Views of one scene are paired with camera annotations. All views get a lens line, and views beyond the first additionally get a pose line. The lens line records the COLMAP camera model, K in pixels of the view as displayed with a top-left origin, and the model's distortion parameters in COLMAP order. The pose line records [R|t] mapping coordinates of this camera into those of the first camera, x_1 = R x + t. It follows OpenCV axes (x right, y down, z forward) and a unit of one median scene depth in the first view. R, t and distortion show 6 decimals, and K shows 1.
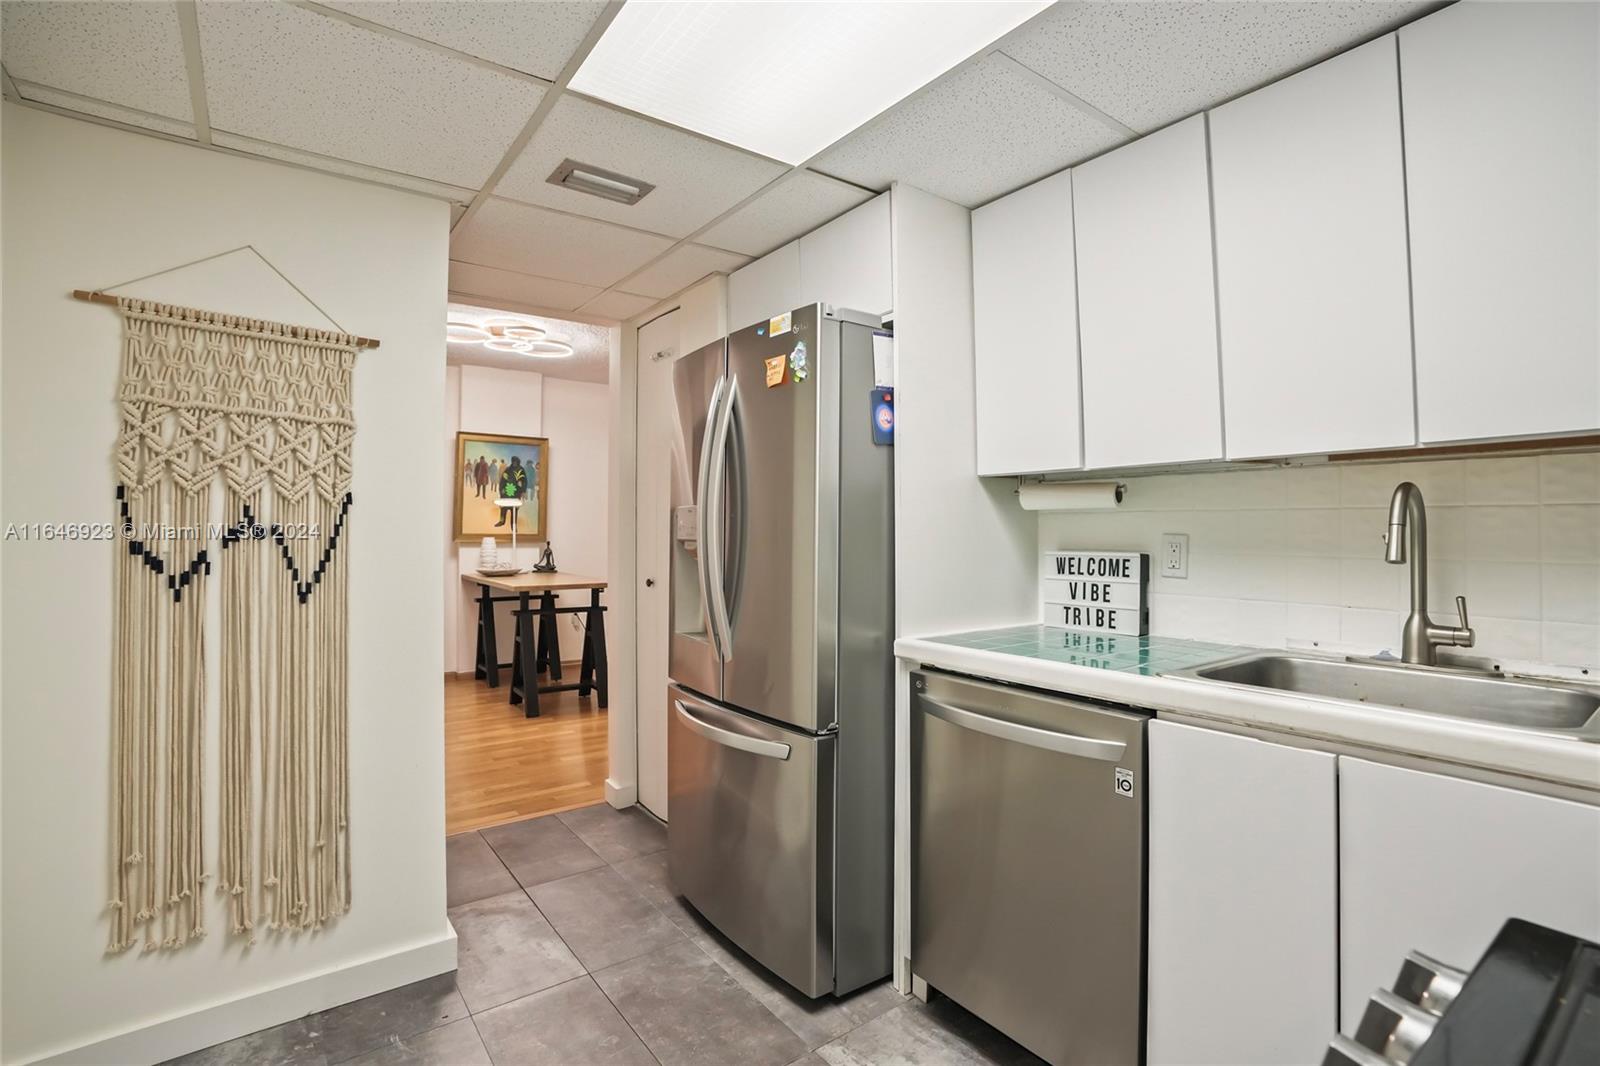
lens RADIAL K [[747.0, 0, 800.2], [0, 747.0, 506.2], [0, 0, 1]] dist [0.000580, 0.000295]
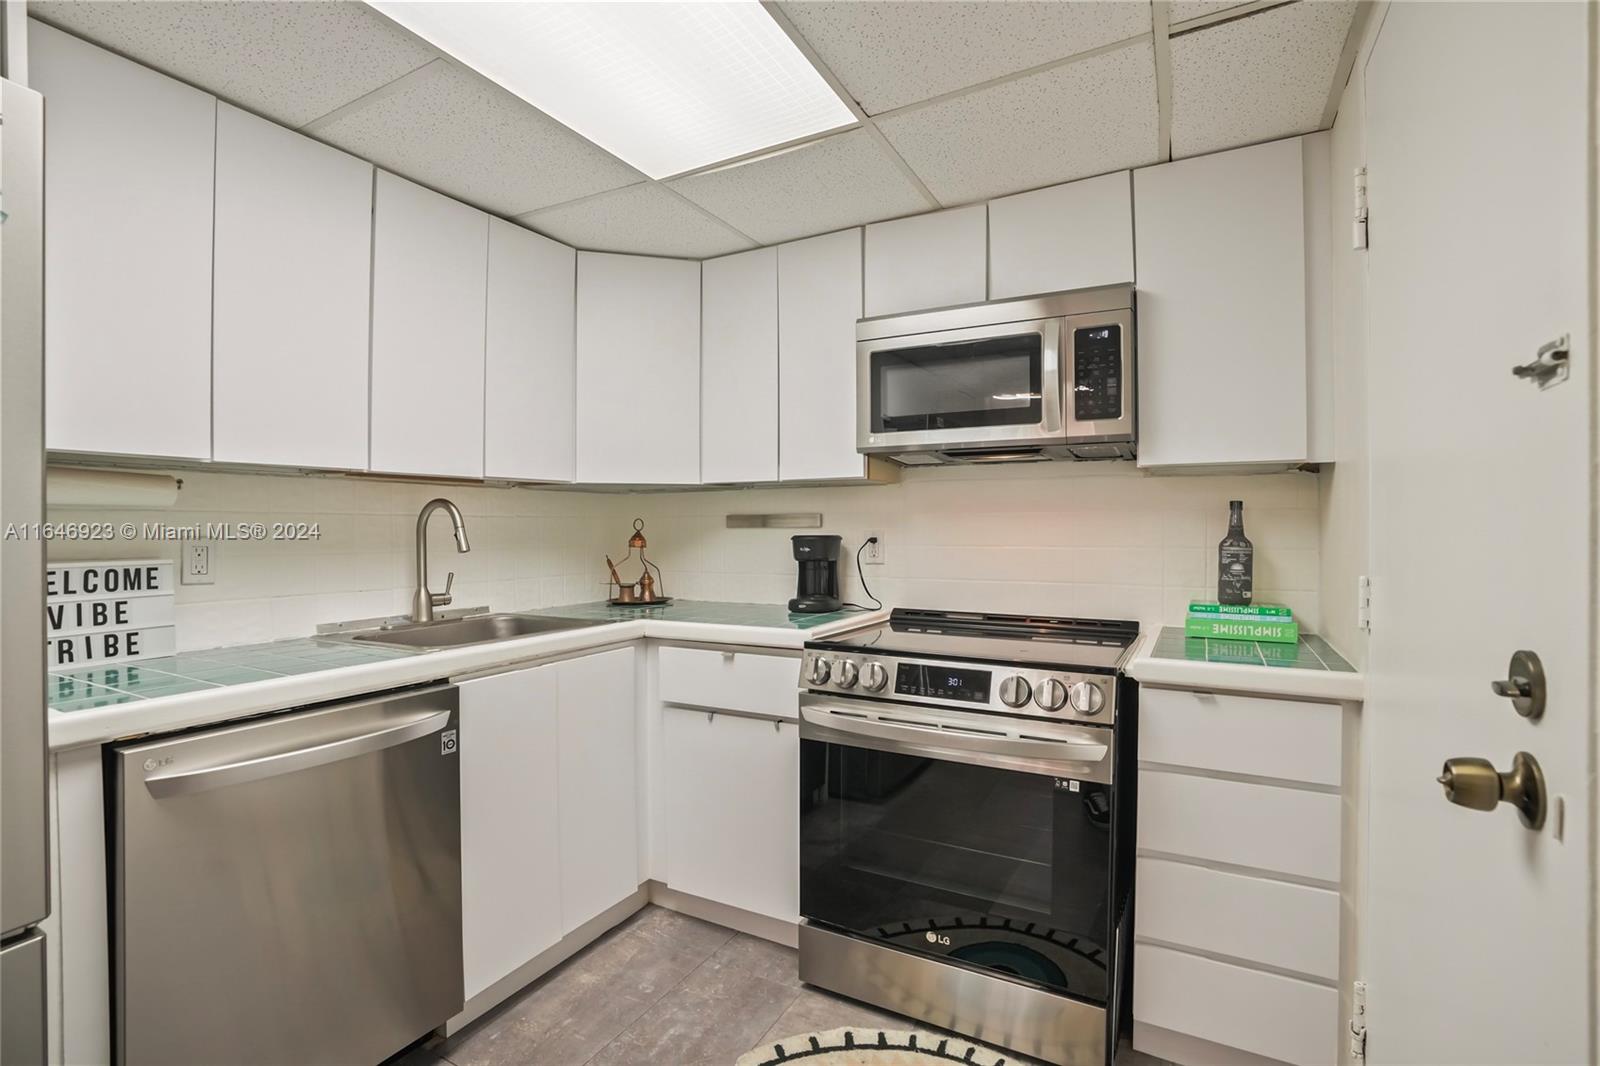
lens RADIAL K [[769.9, 0, 800.0], [0, 769.9, 533.0], [0, 0, 1]] dist [0.000139, 0.000076]
pose [[-0.397526, -0.005132, 0.917576, -0.622123], [-0.026540, 0.999630, -0.005907, 0.017982], [-0.917207, -0.026701, -0.397516, 0.664428]]
